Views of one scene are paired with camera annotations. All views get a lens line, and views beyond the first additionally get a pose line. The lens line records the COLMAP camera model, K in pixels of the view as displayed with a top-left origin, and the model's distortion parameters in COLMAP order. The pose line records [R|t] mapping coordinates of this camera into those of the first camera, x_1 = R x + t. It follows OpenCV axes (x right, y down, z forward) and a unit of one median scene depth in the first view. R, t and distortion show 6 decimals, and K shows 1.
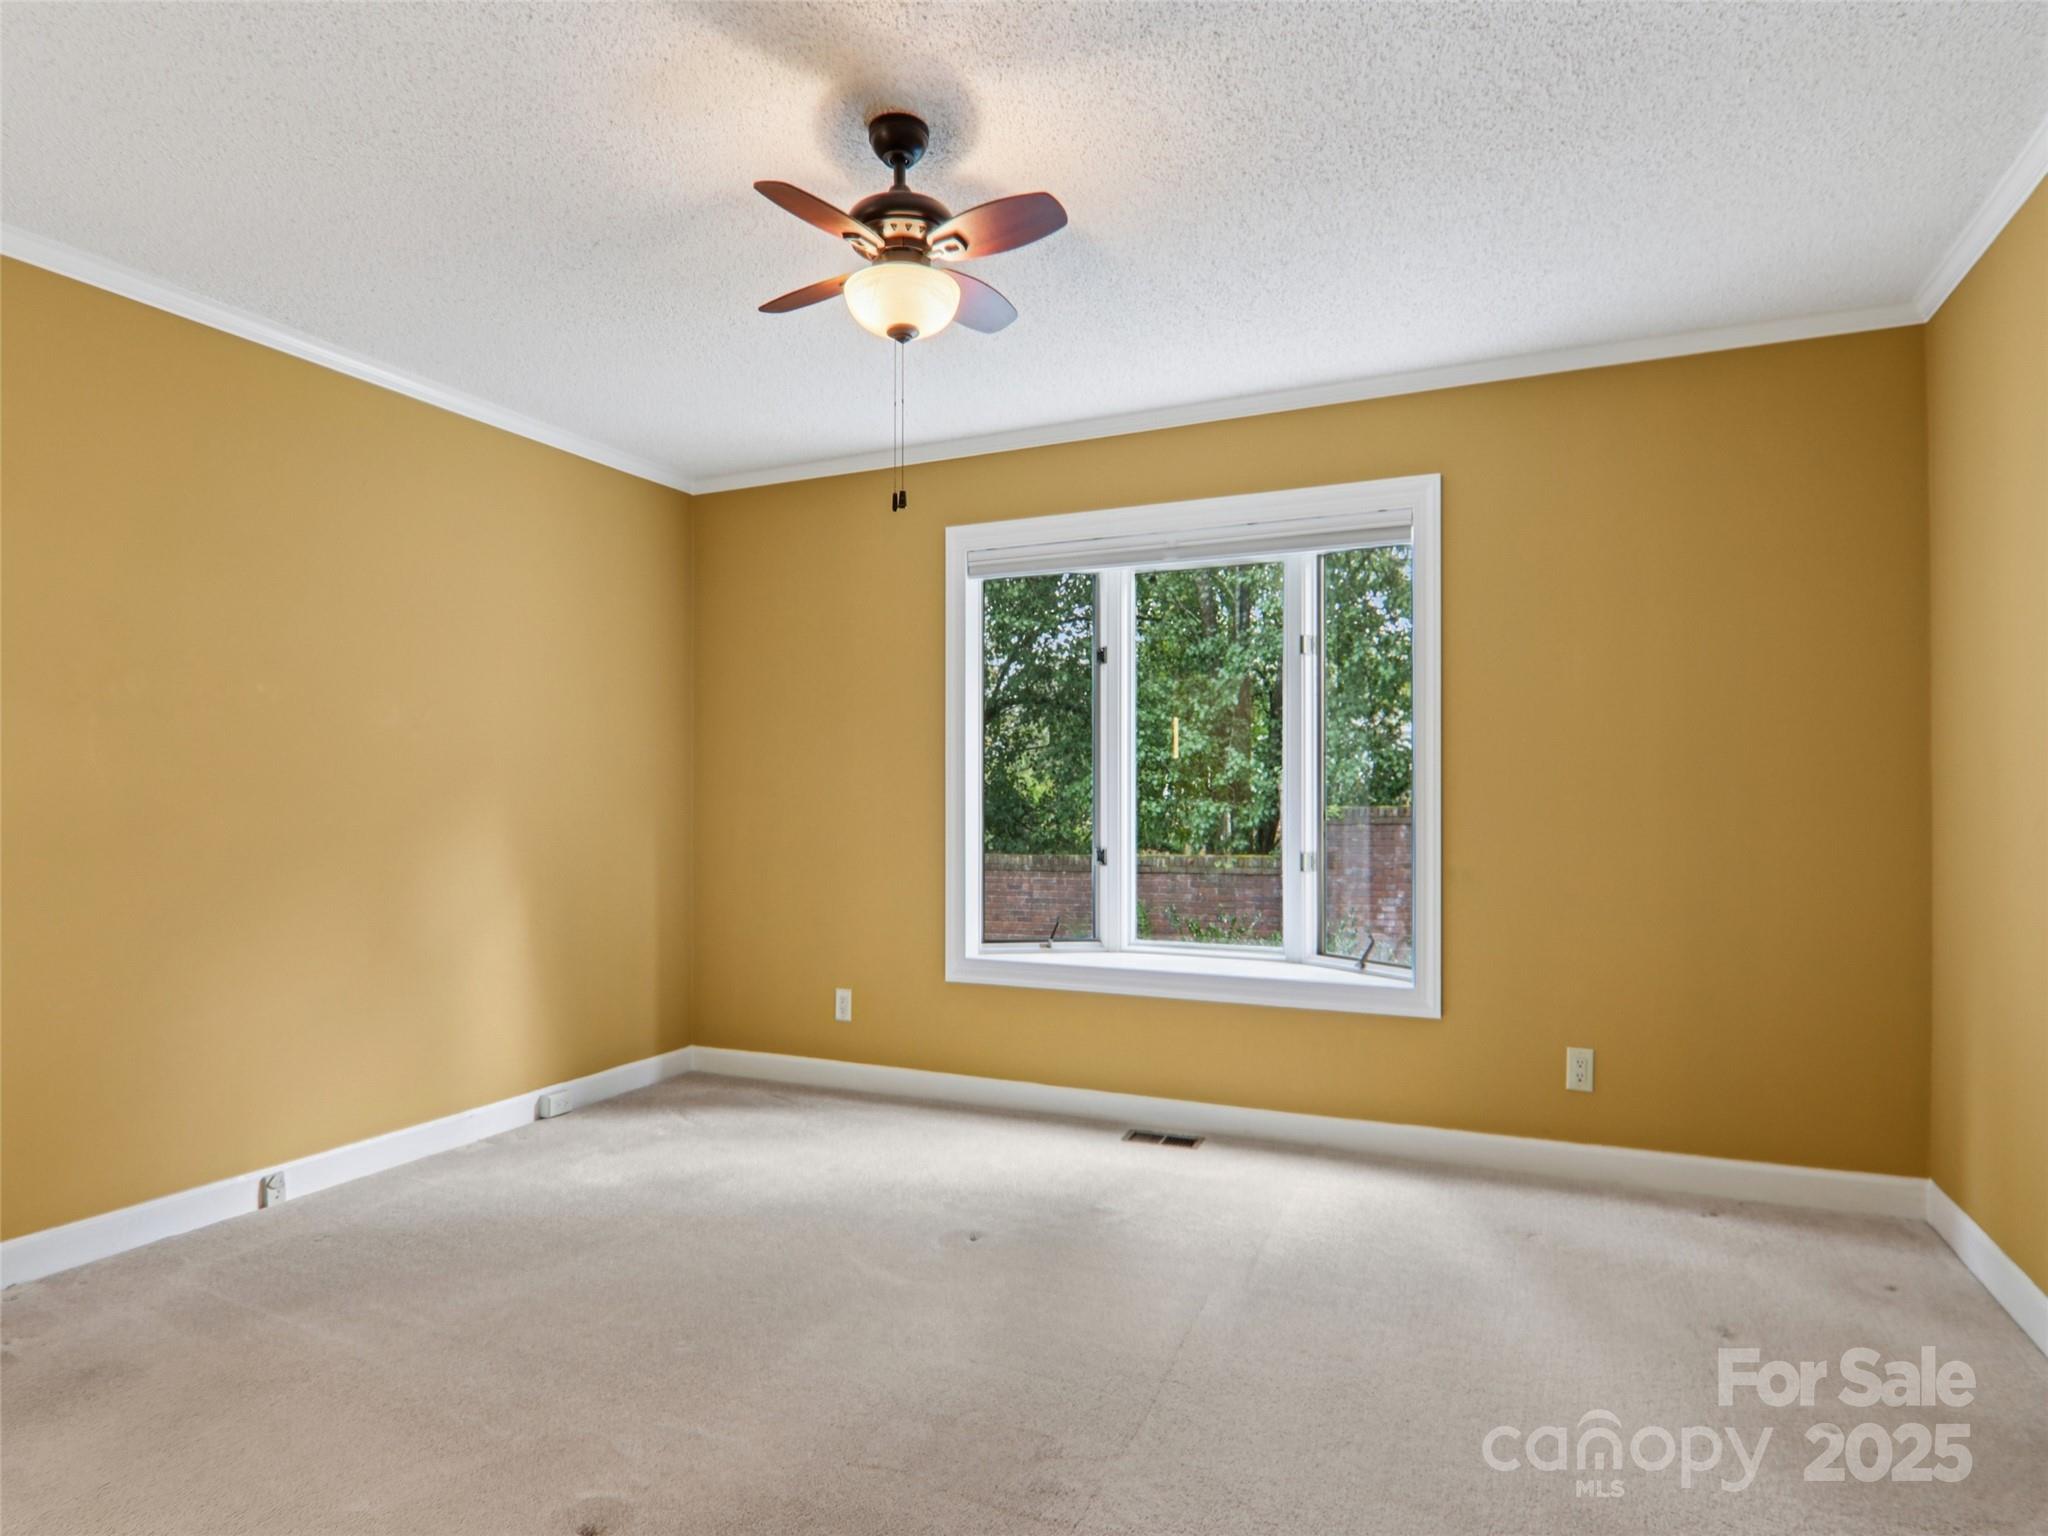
lens RADIAL K [[1145.5, 0, 1023.4], [0, 1145.5, 790.0], [0, 0, 1]] dist [-0.000190, -0.008657]
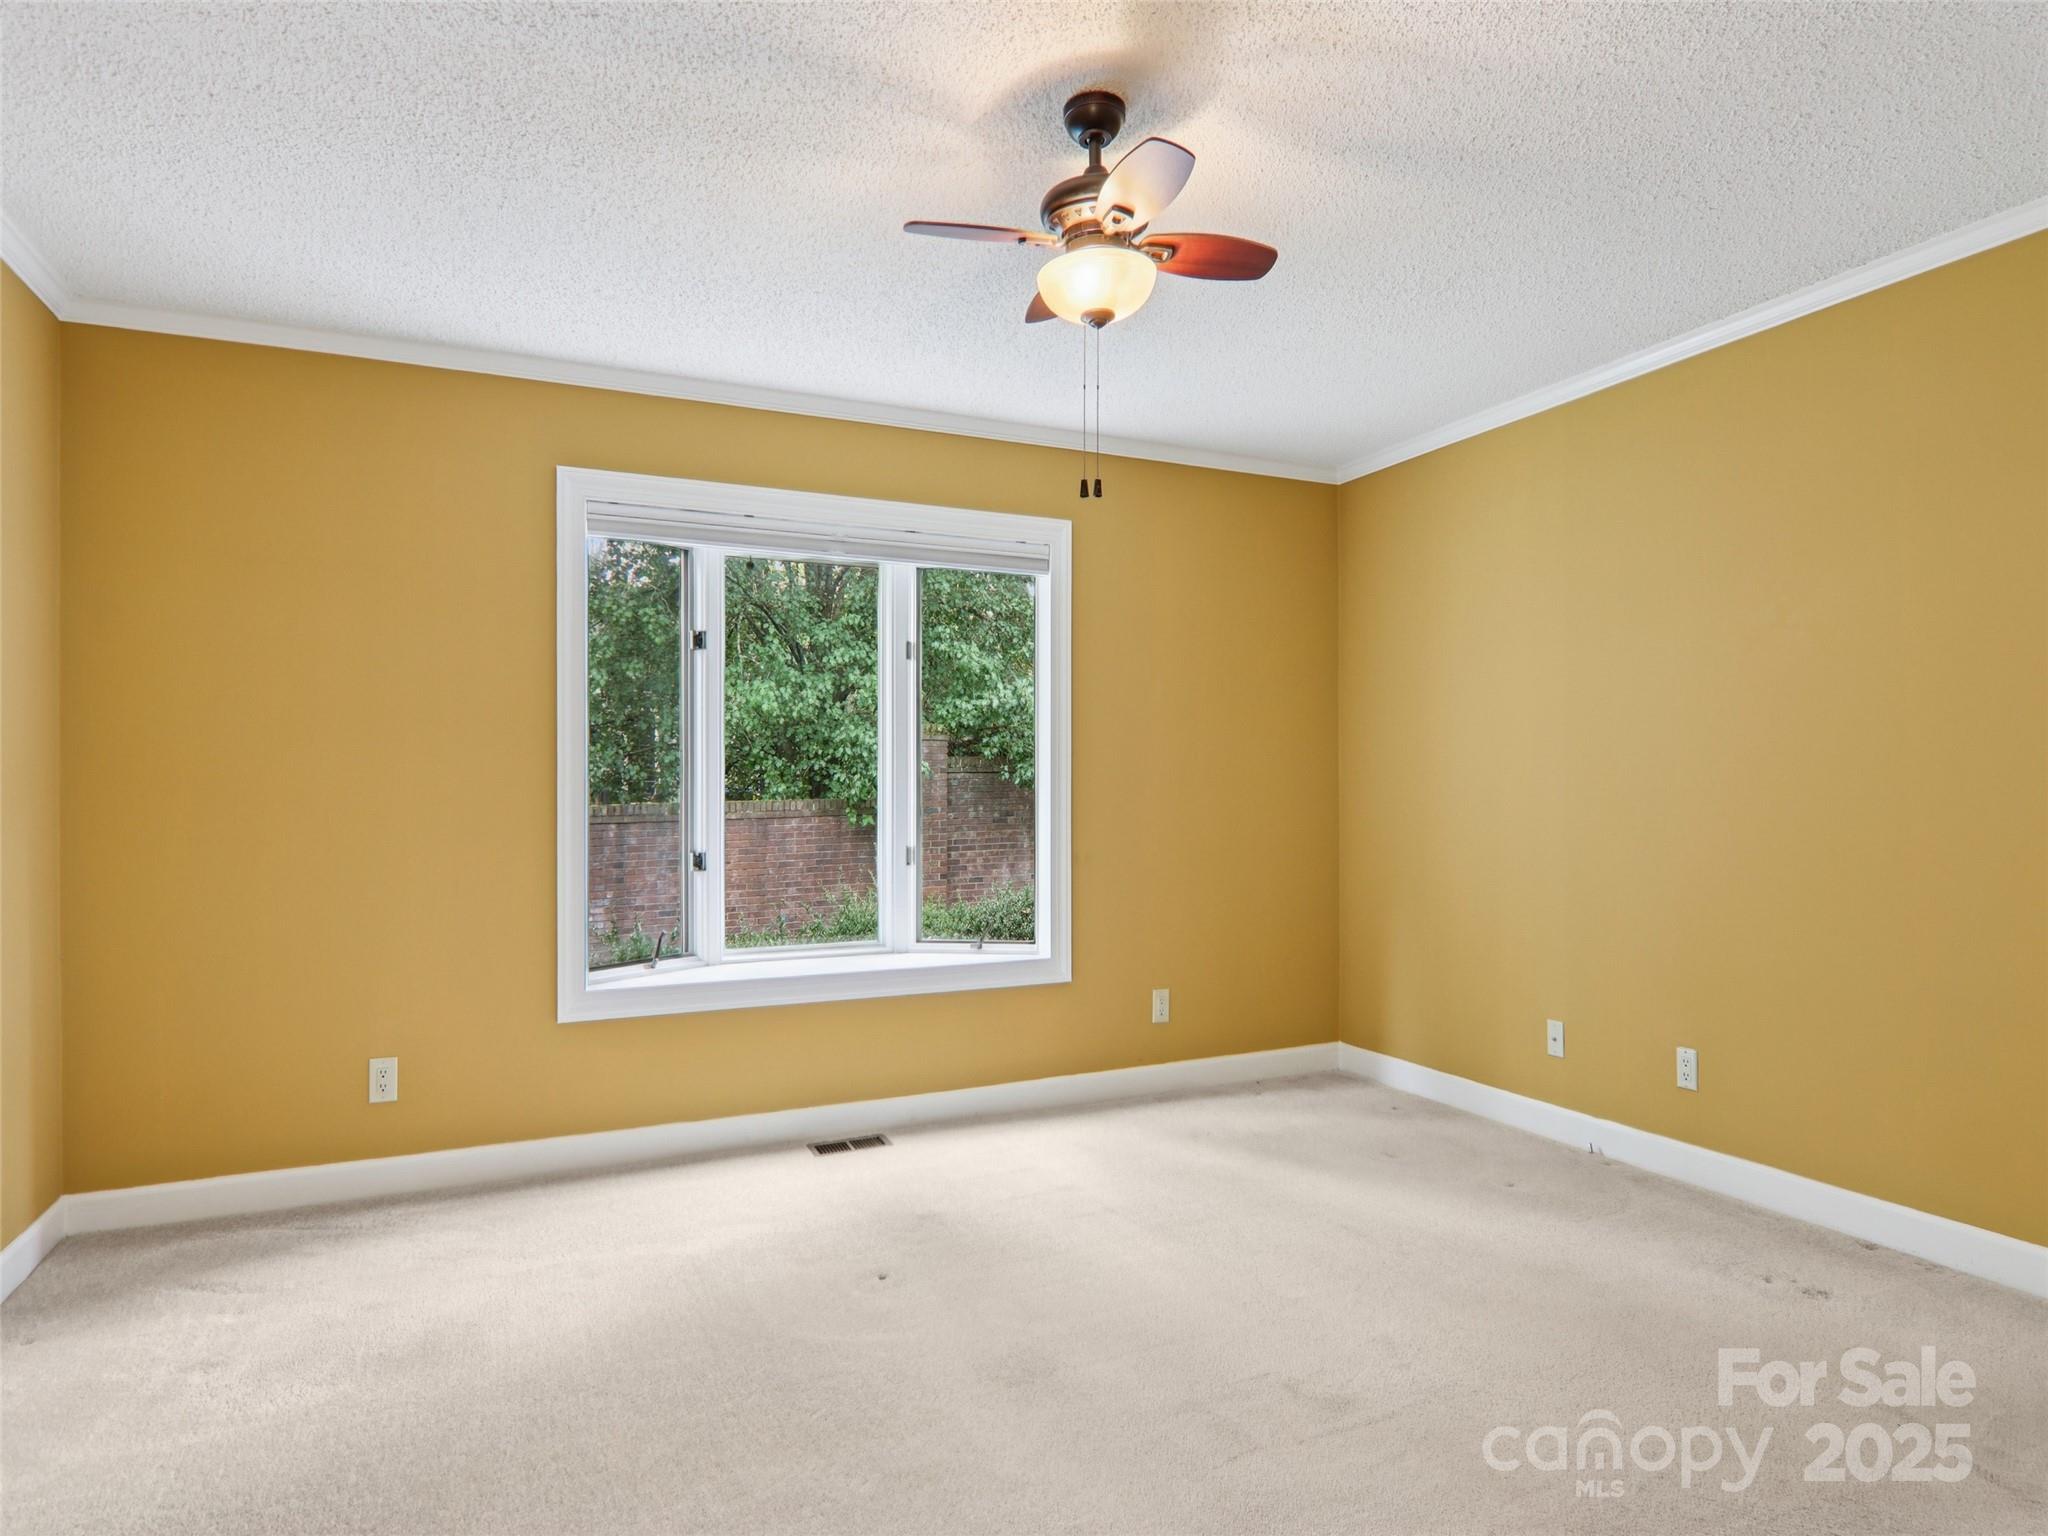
lens RADIAL K [[1145.5, 0, 1023.4], [0, 1145.5, 790.0], [0, 0, 1]] dist [-0.000190, -0.008657]
pose [[0.653932, -0.000151, 0.756553, -0.511476], [-0.000314, 1.000000, 0.000471, 0.000689], [-0.756553, -0.000546, 0.653932, 0.239841]]
